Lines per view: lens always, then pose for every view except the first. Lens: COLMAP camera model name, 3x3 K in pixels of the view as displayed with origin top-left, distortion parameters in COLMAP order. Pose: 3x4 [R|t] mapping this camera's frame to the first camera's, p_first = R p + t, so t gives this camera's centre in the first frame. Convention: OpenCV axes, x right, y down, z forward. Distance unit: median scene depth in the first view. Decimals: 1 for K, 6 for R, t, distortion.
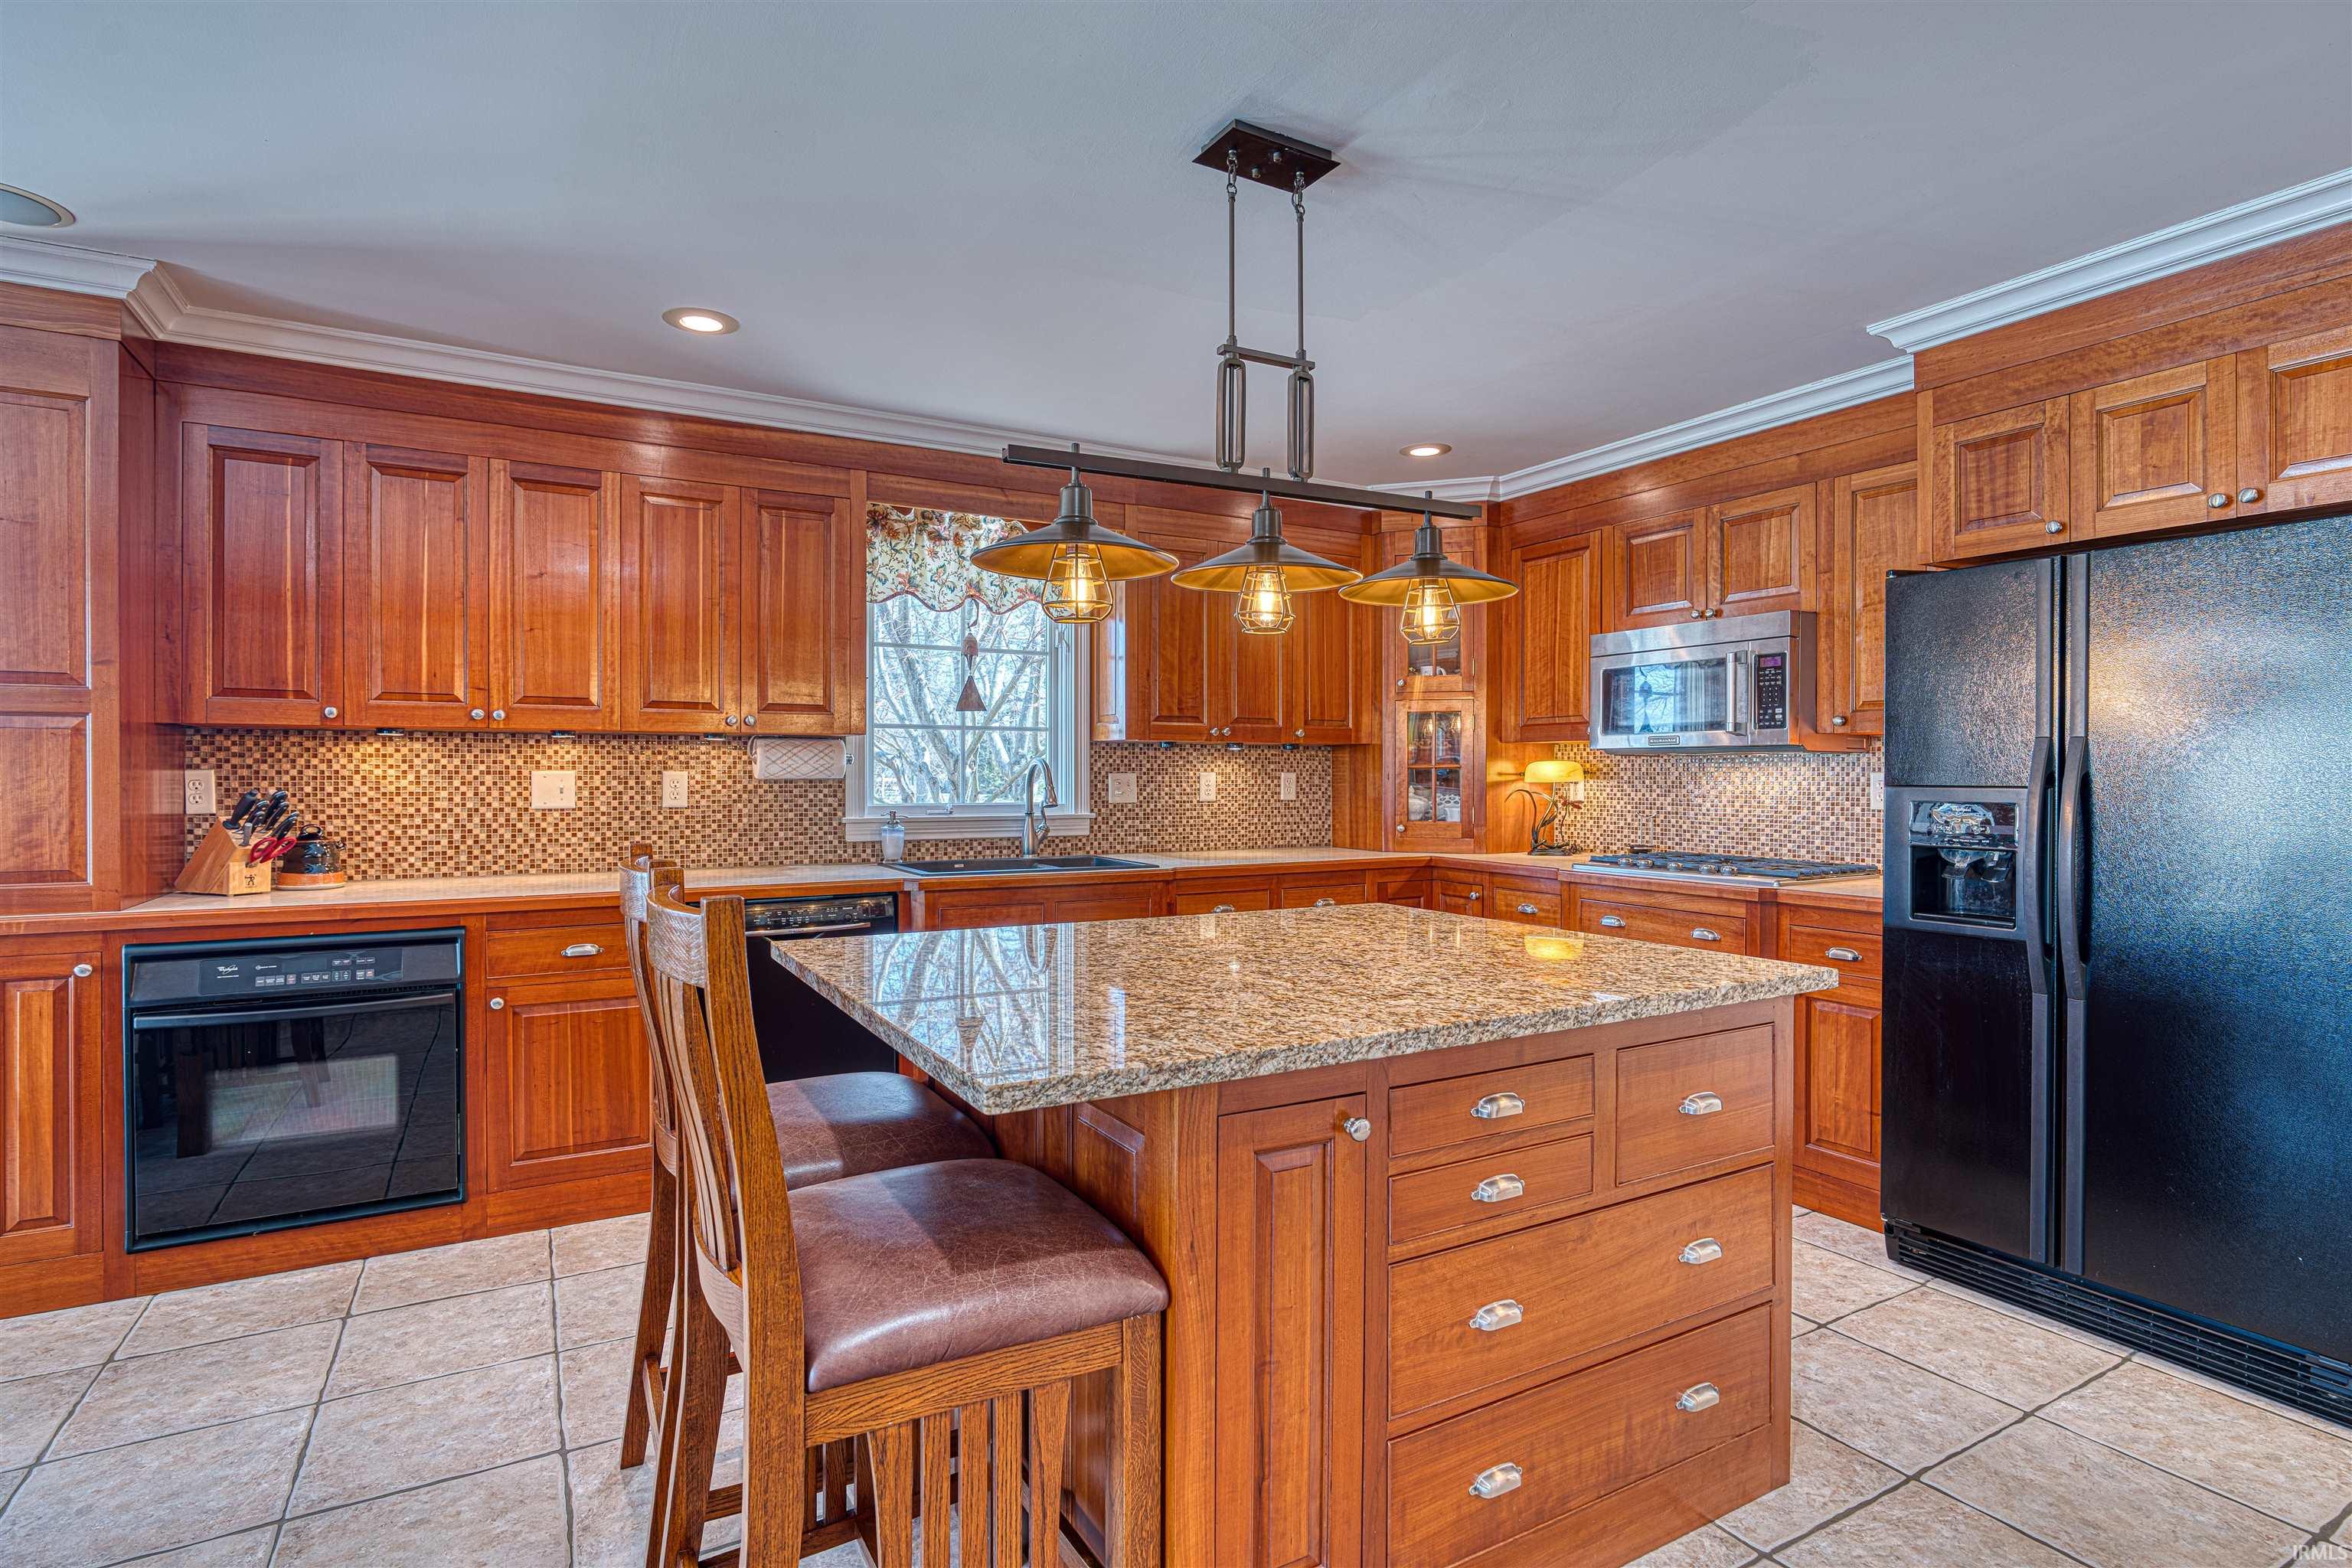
lens RADIAL K [[1150.1, 0, 1194.1], [0, 1150.1, 787.7], [0, 0, 1]] dist [-0.010631, 0.004142]
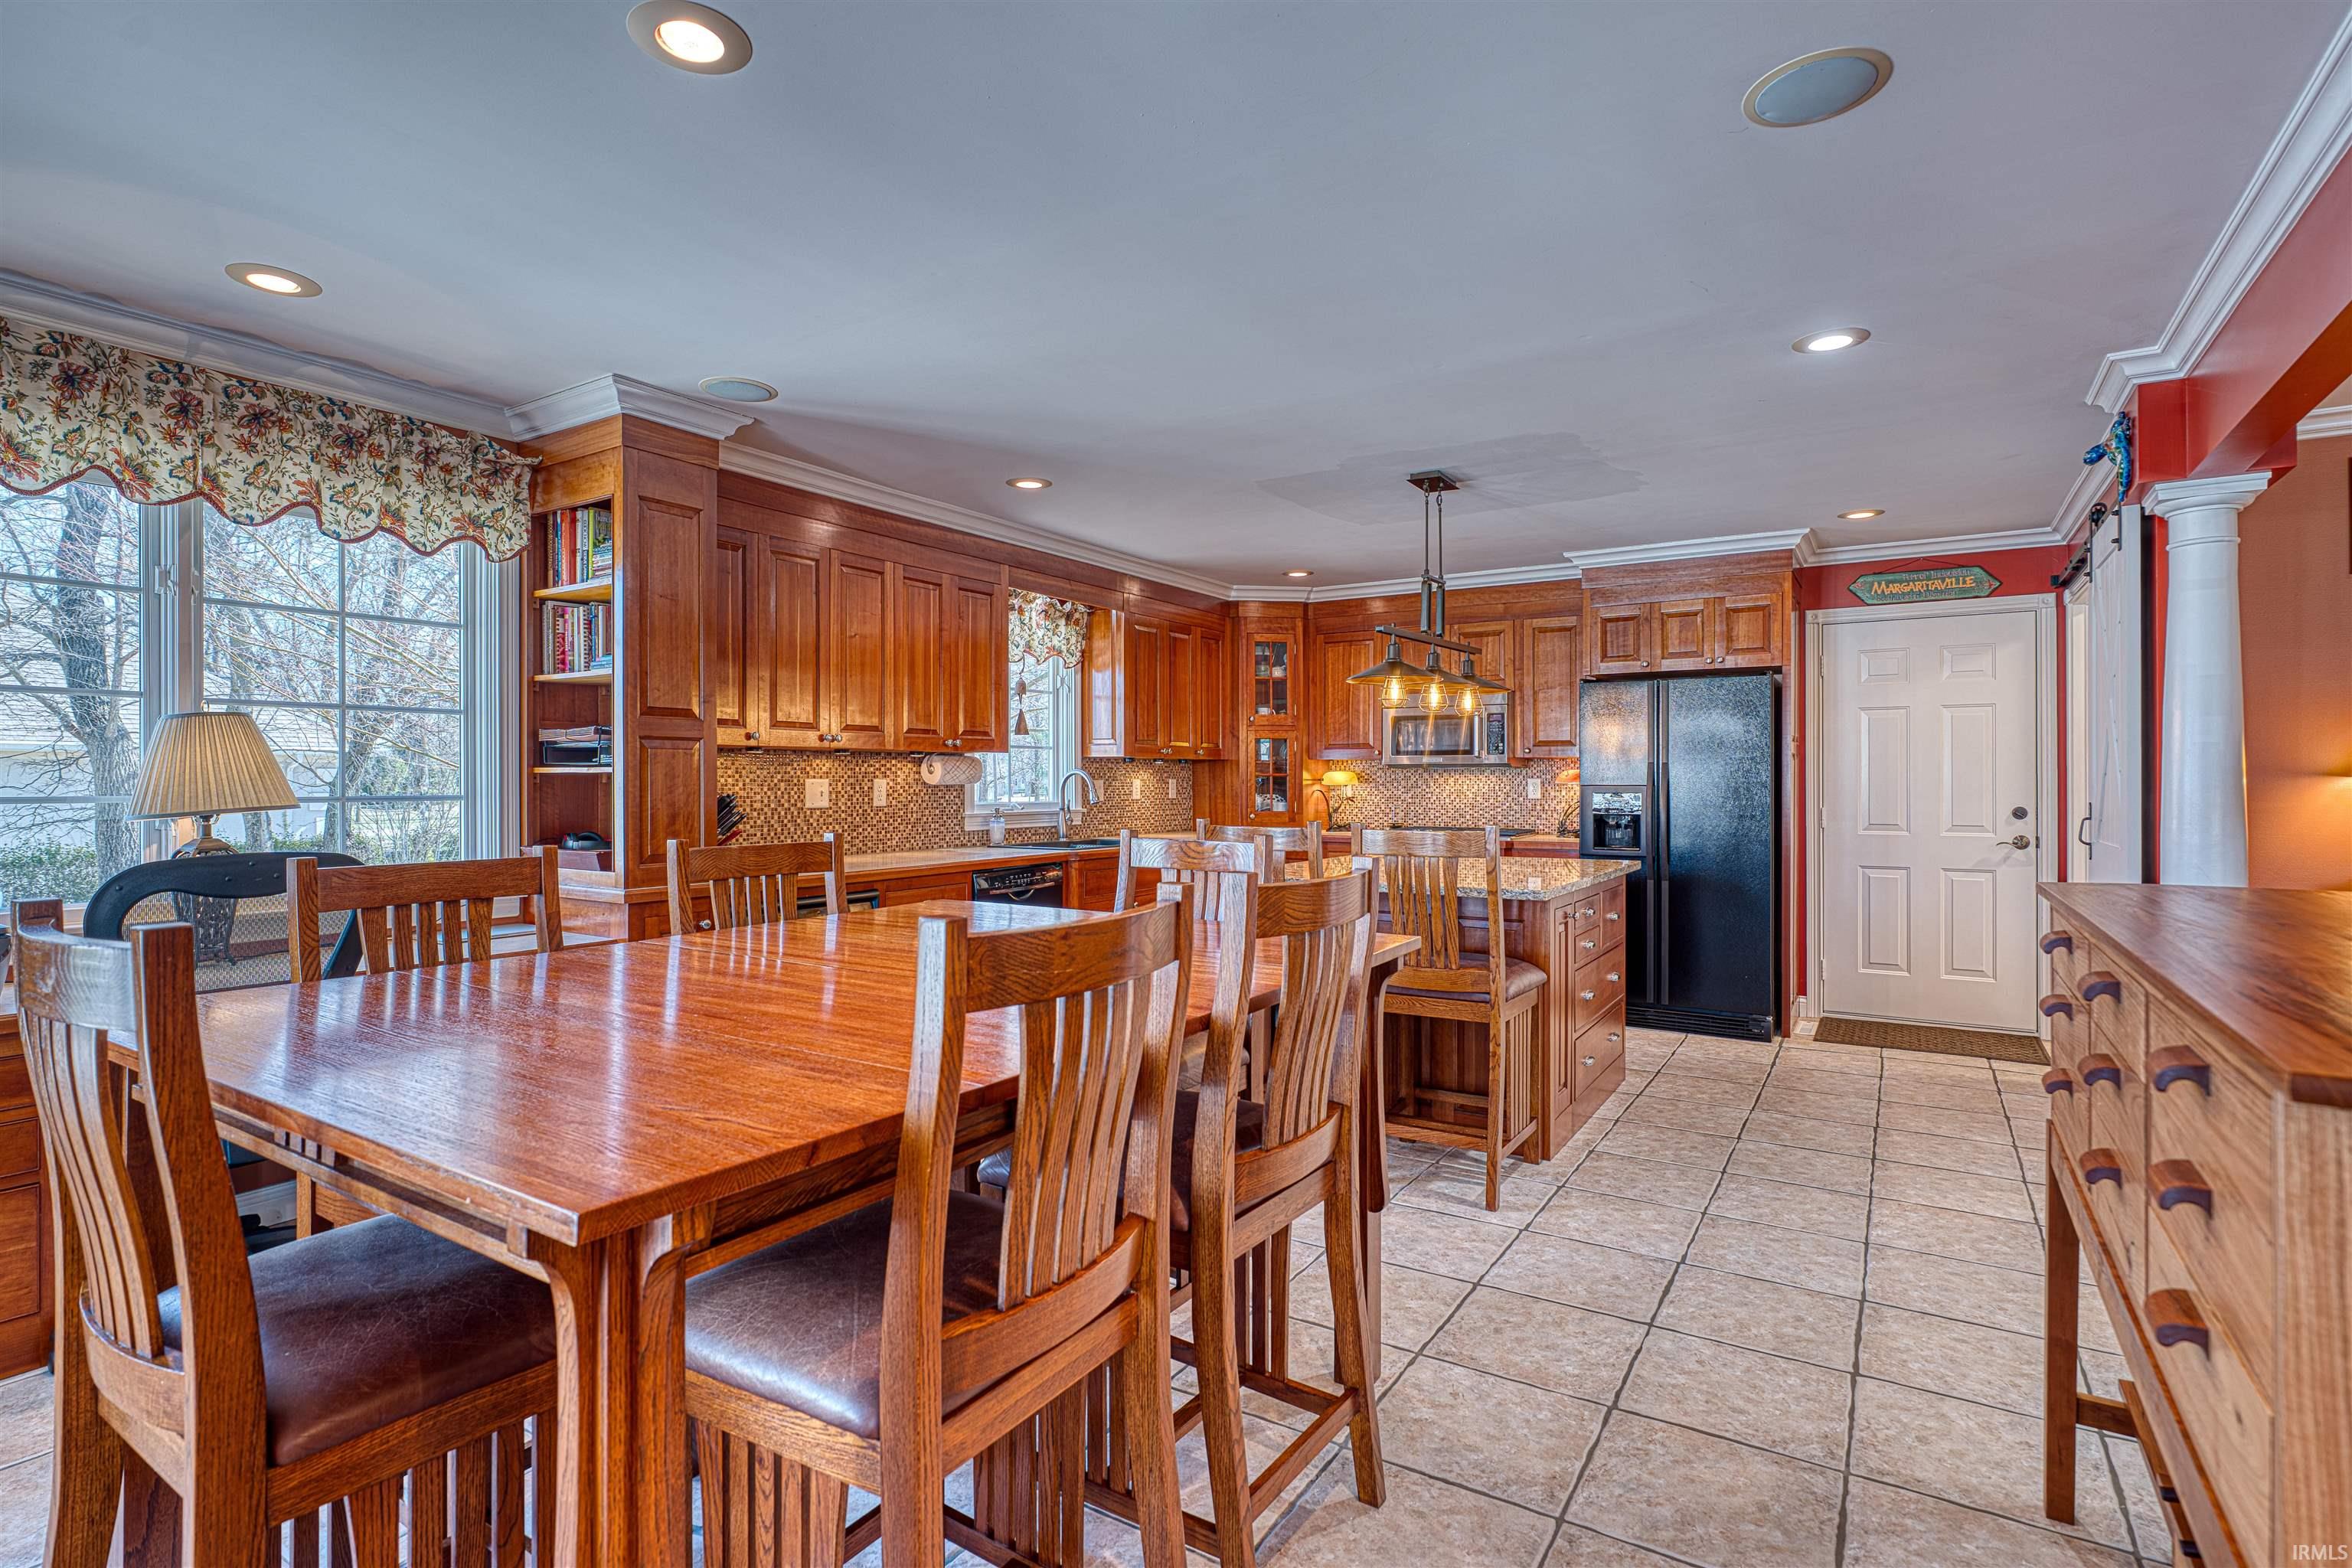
lens RADIAL K [[1150.1, 0, 1225.9], [0, 1150.1, 829.6], [0, 0, 1]] dist [-0.010631, 0.004142]
pose [[0.867042, -0.024139, 0.497650, -0.917559], [0.009025, 0.999423, 0.032754, 0.005664], [-0.498153, -0.023907, 0.866759, -0.440798]]
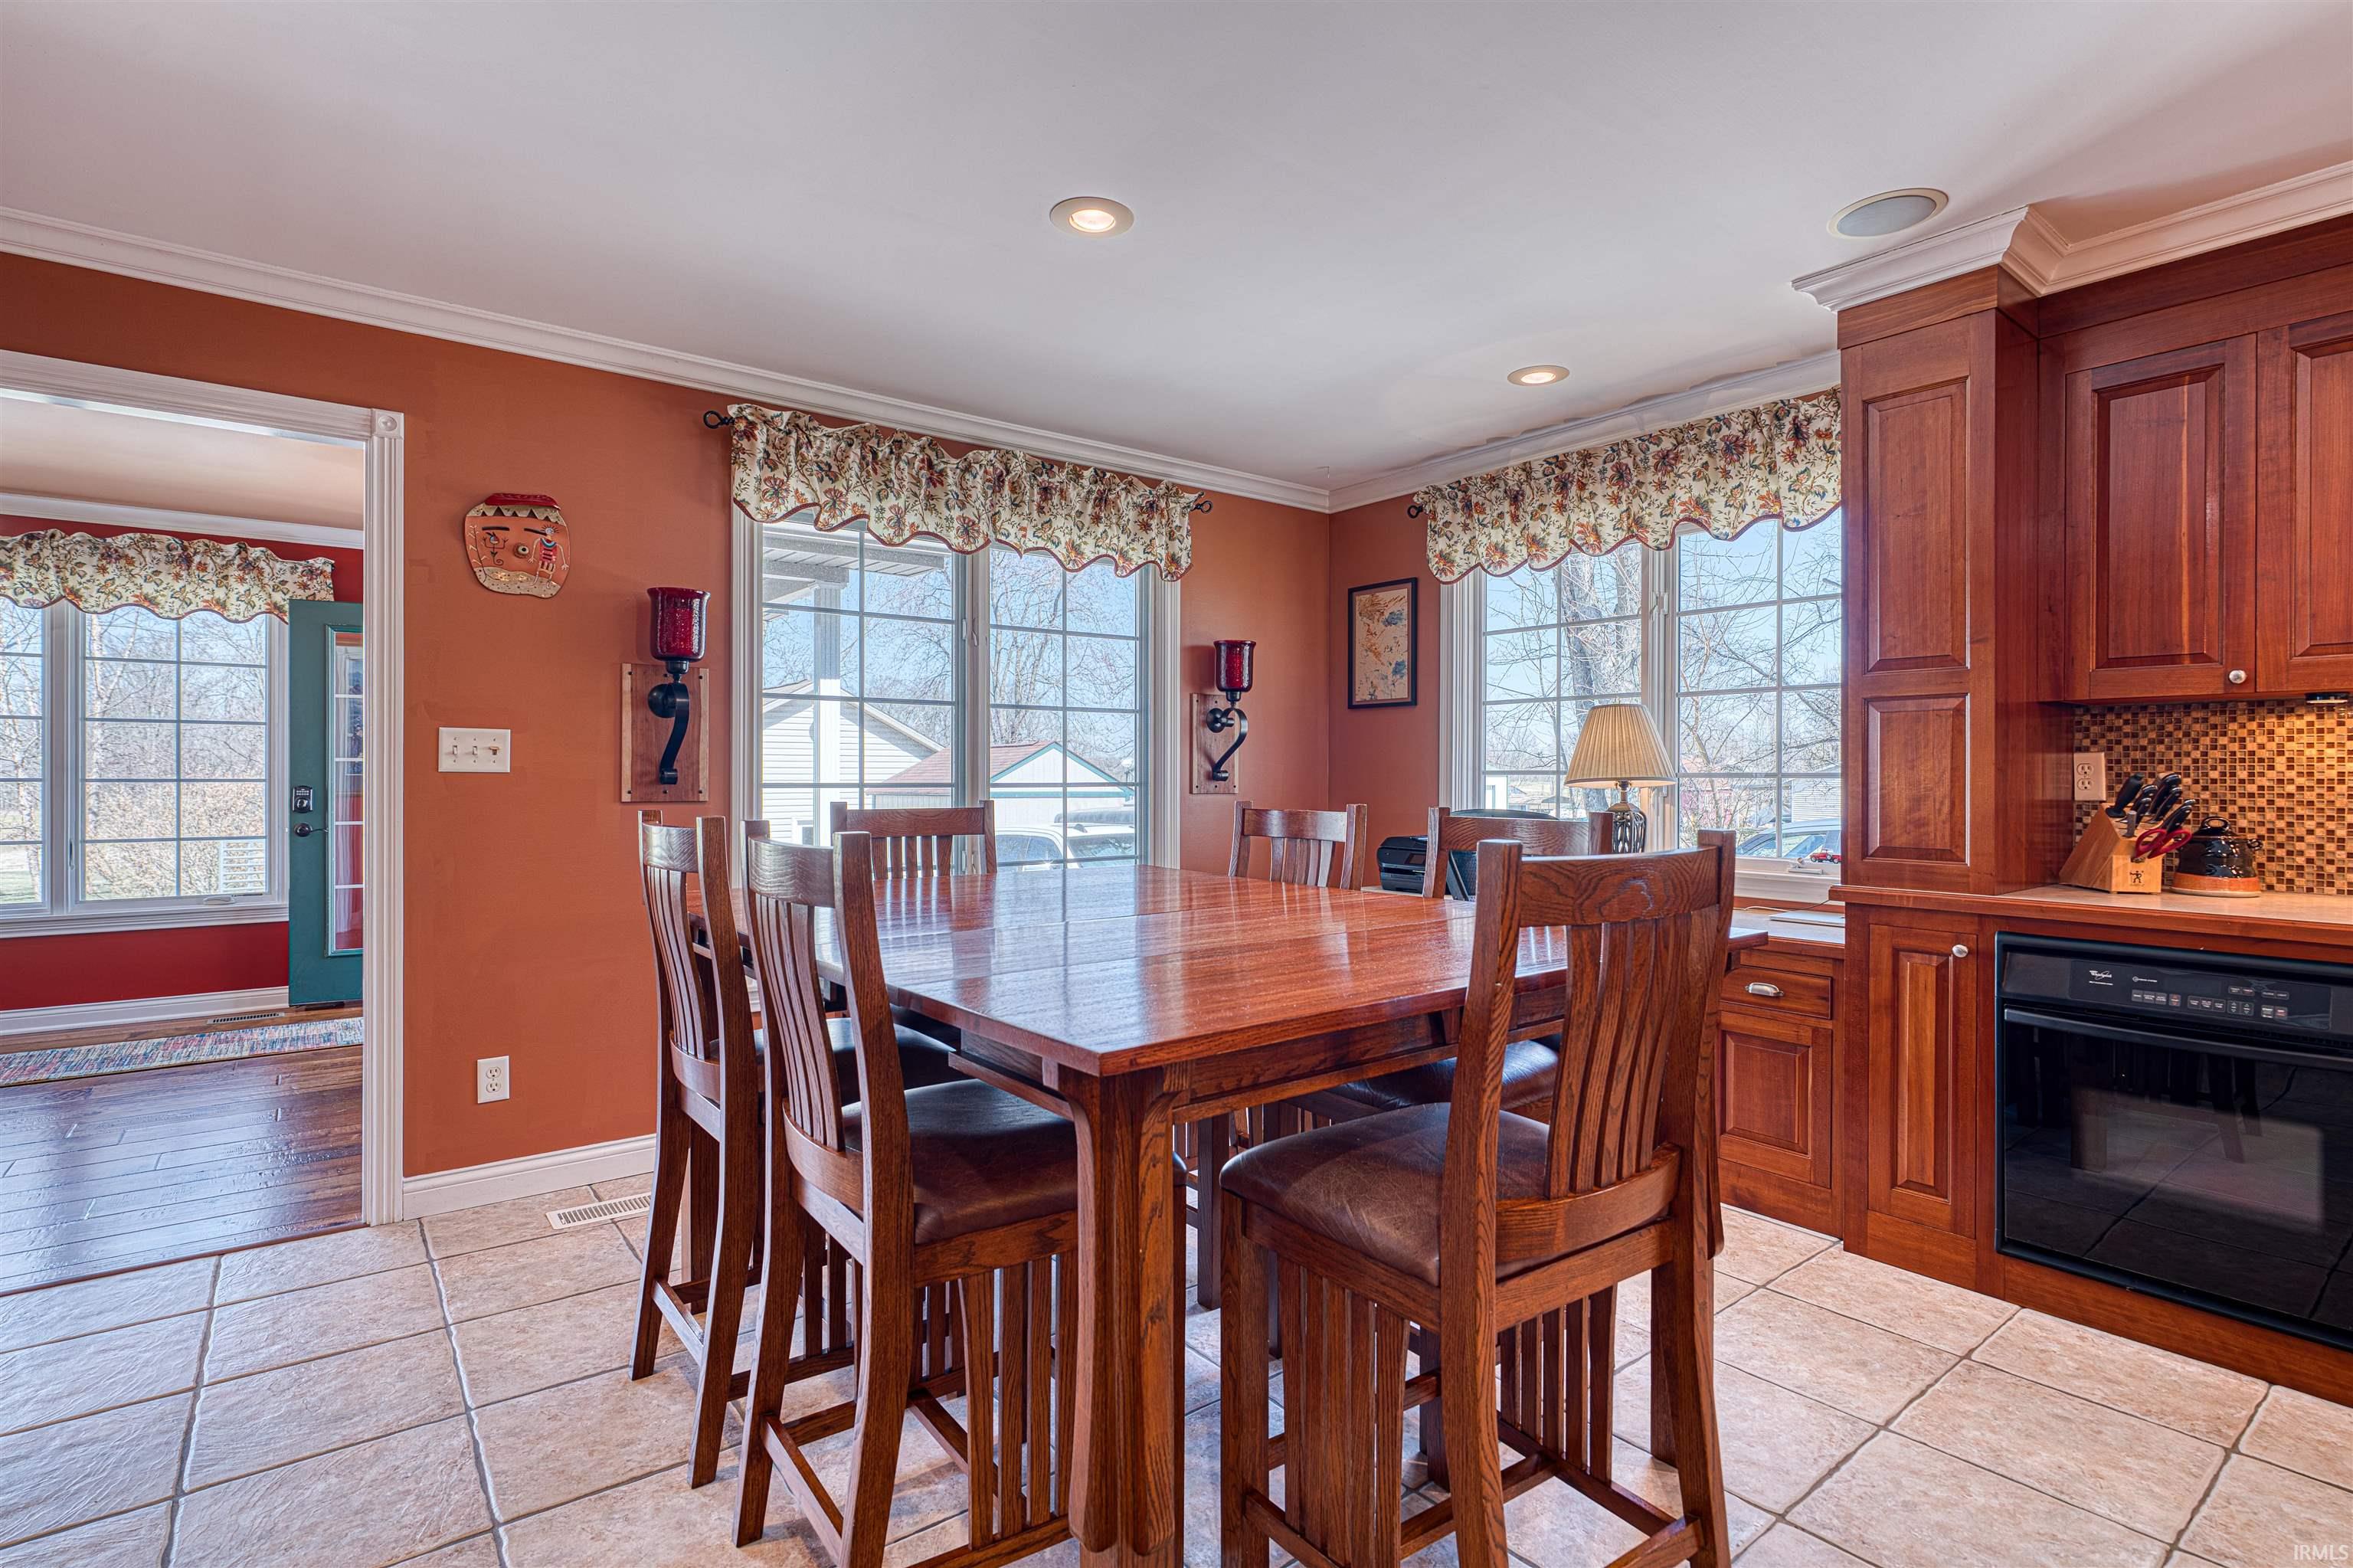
lens RADIAL K [[1150.6, 0, 1179.4], [0, 1150.6, 773.9], [0, 0, 1]] dist [-0.010631, 0.004142]
pose [[0.132679, -0.002455, -0.991156, -0.057251], [-0.015177, 0.999875, -0.004509, 0.016551], [0.991043, 0.015641, 0.132625, 0.155698]]
